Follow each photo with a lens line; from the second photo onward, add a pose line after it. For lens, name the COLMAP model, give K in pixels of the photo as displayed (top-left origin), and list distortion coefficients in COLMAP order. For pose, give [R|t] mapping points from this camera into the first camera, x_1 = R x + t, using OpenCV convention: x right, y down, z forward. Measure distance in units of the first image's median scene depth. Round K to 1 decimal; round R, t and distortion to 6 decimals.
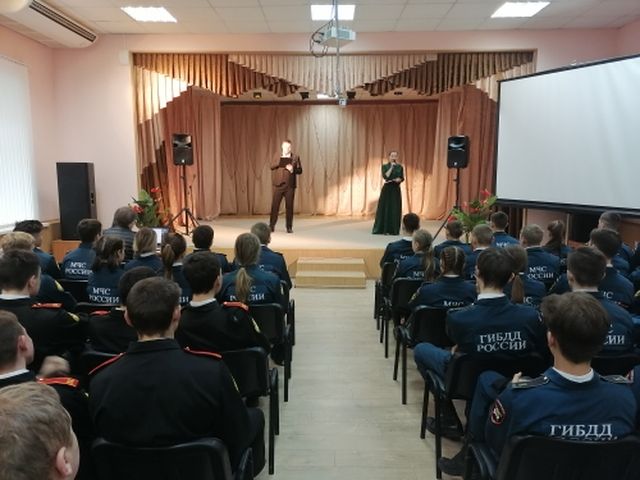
lens RADIAL K [[477.5, 0, 320.0], [0, 477.5, 240.0], [0, 0, 1]] dist [0.000845, -0.004237]
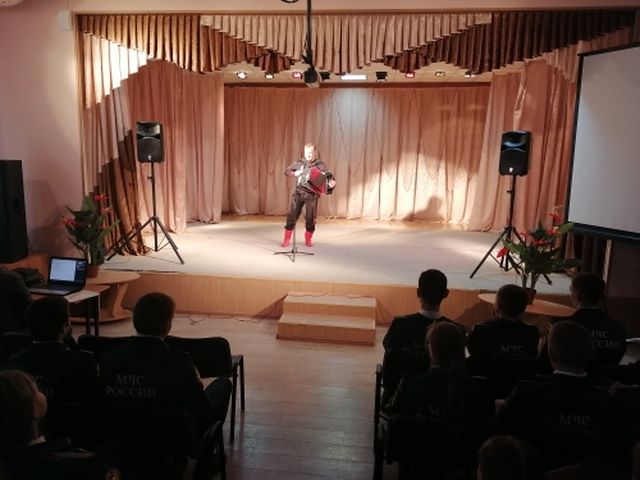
lens RADIAL K [[477.5, 0, 320.0], [0, 477.5, 240.0], [0, 0, 1]] dist [0.000845, -0.004237]
pose [[0.995761, 0.036601, -0.084382, 0.064382], [-0.034055, 0.998926, 0.031421, -0.070234], [0.085441, -0.028414, 0.995938, 0.266621]]
